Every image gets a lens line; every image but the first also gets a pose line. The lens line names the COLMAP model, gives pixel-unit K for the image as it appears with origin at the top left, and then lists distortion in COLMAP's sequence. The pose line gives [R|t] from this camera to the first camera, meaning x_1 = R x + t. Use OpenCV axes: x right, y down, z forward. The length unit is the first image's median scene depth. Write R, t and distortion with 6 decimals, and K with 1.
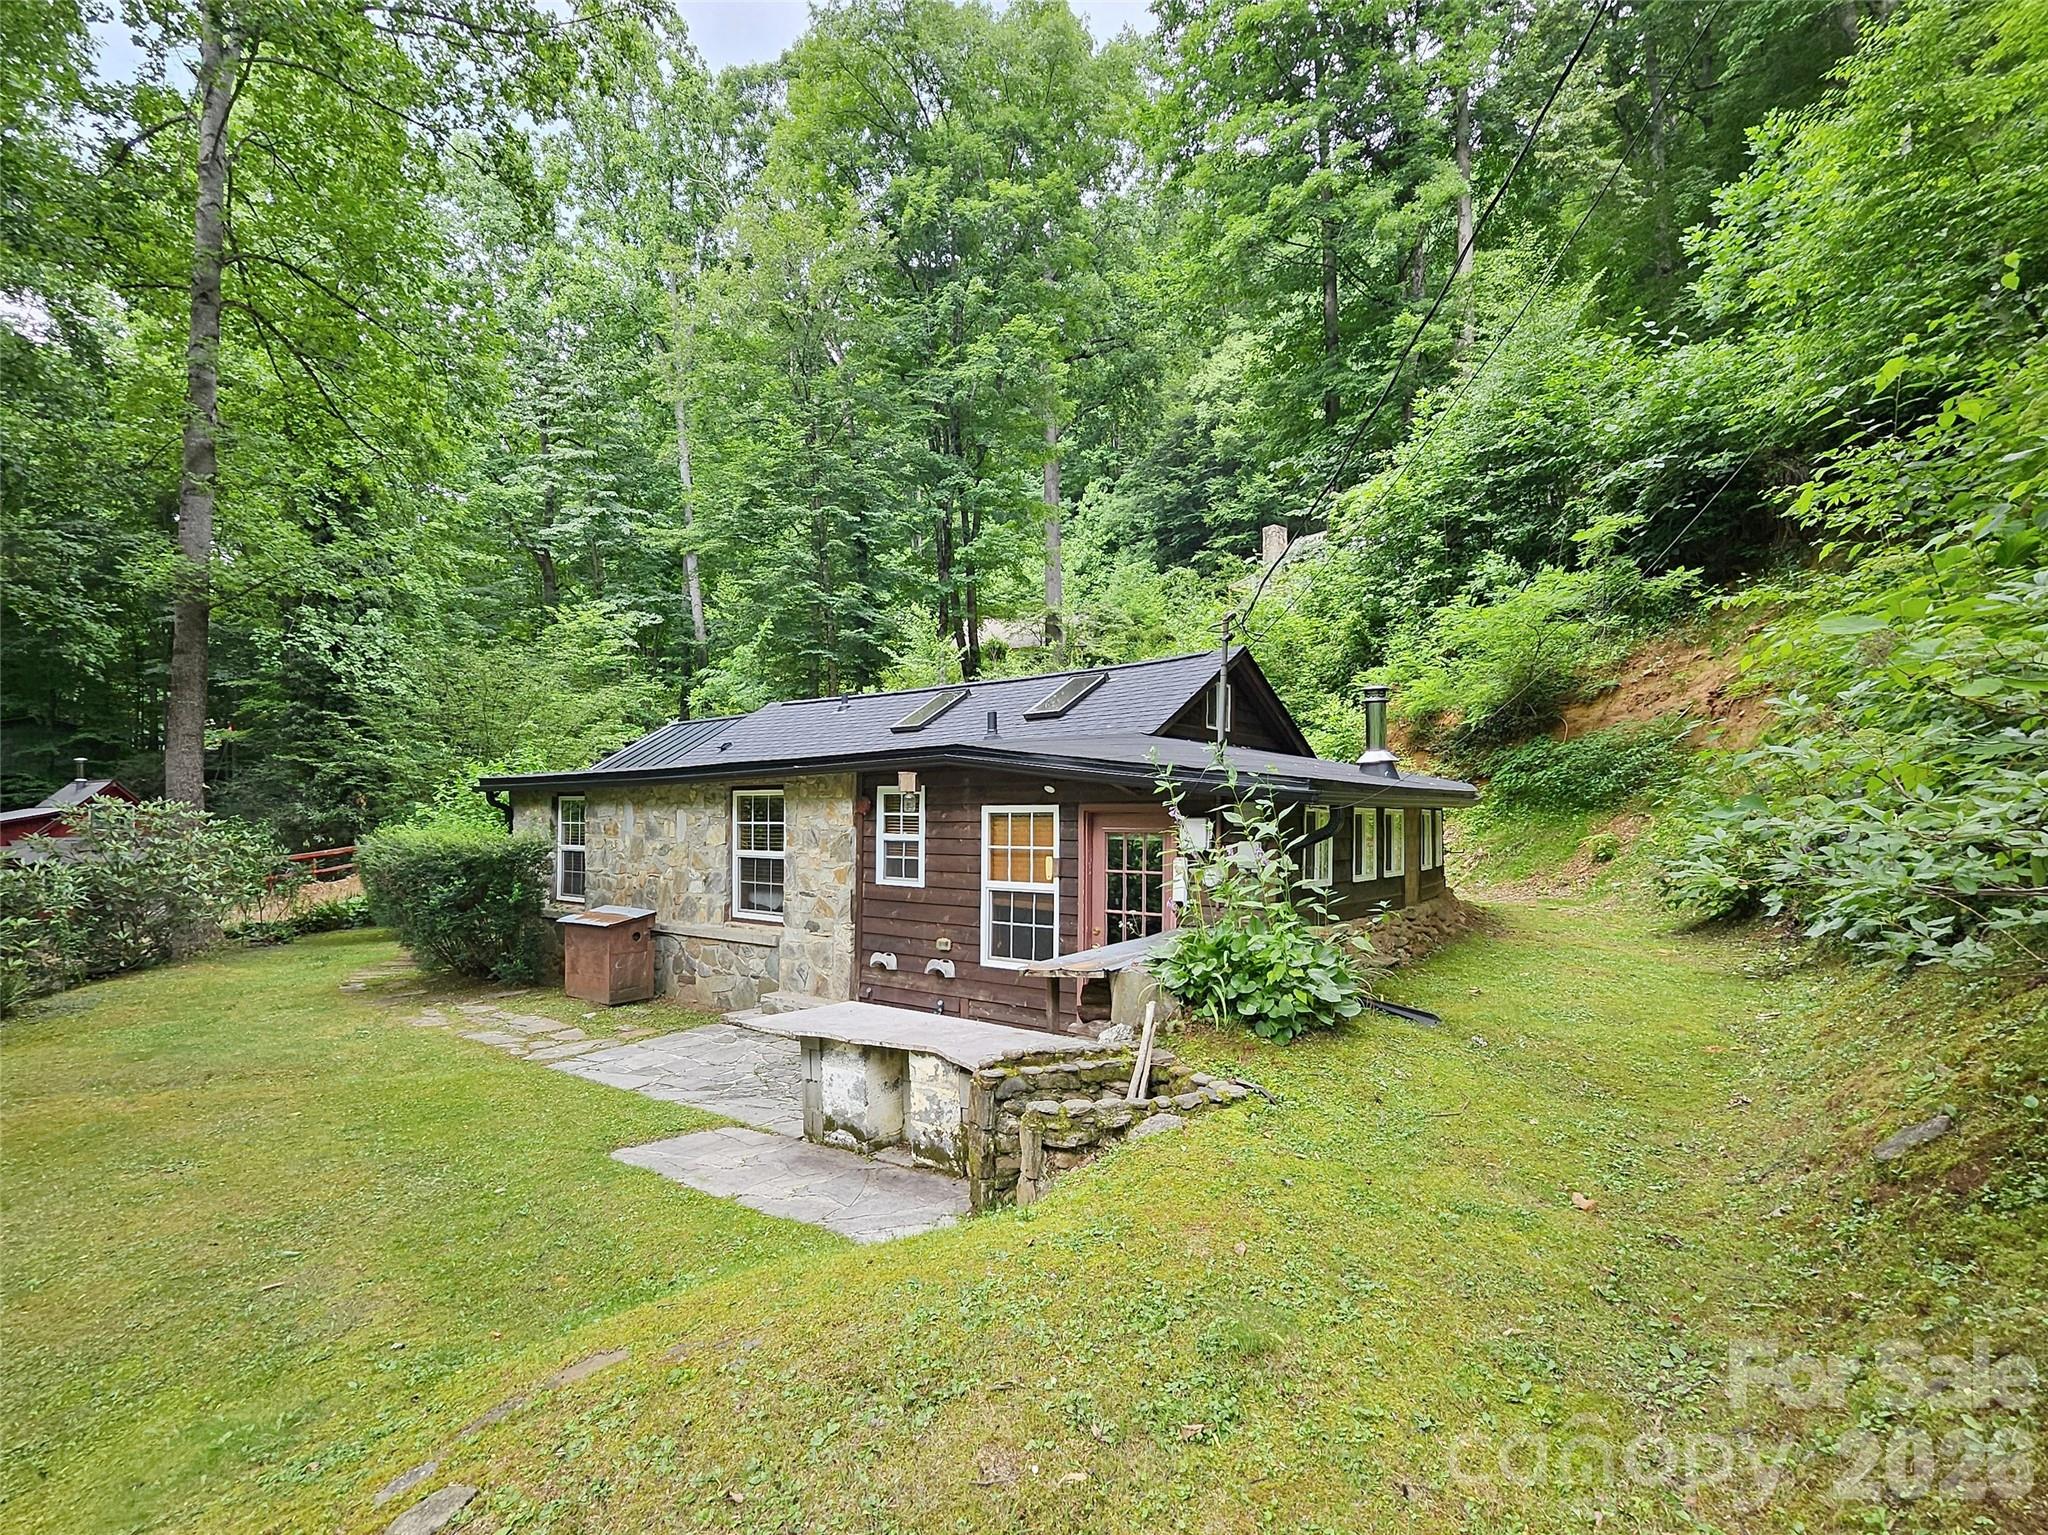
lens RADIAL K [[828.1, 0, 1023.0], [0, 828.1, 812.0], [0, 0, 1]] dist [-0.001746, -0.000017]
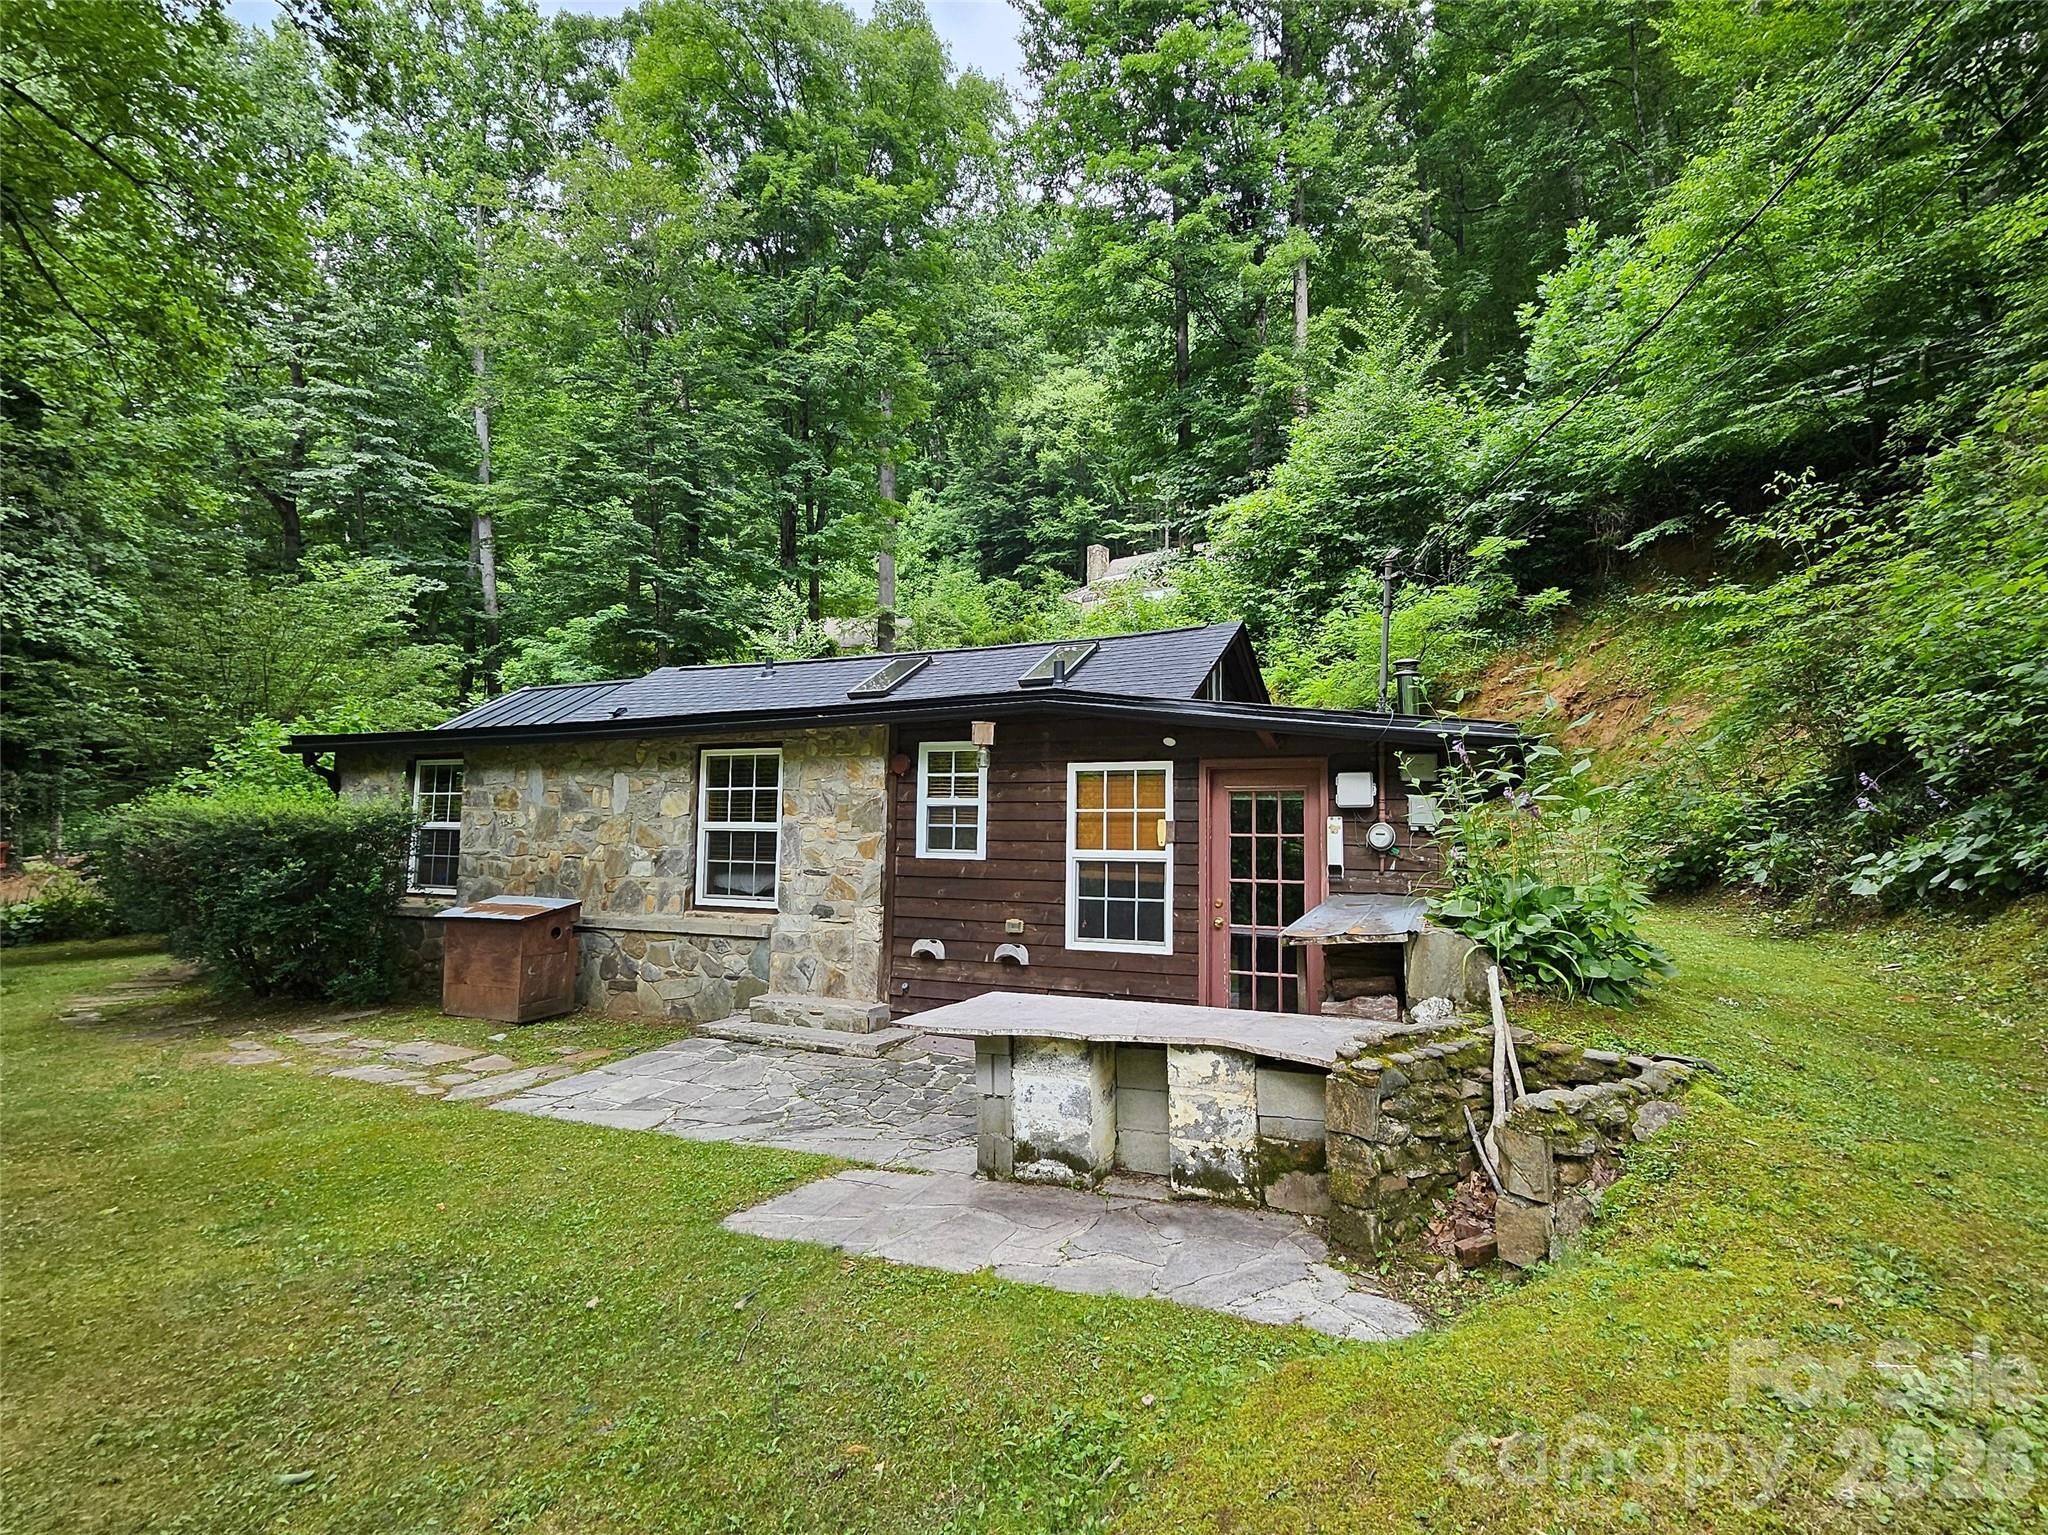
lens RADIAL K [[818.6, 0, 1024.0], [0, 818.6, 767.5], [0, 0, 1]] dist [0.001020, -0.001019]
pose [[0.972333, 0.023114, 0.232453, -0.165897], [-0.009153, 0.998098, -0.060958, 0.028013], [-0.233420, 0.057144, 0.970696, 0.100377]]
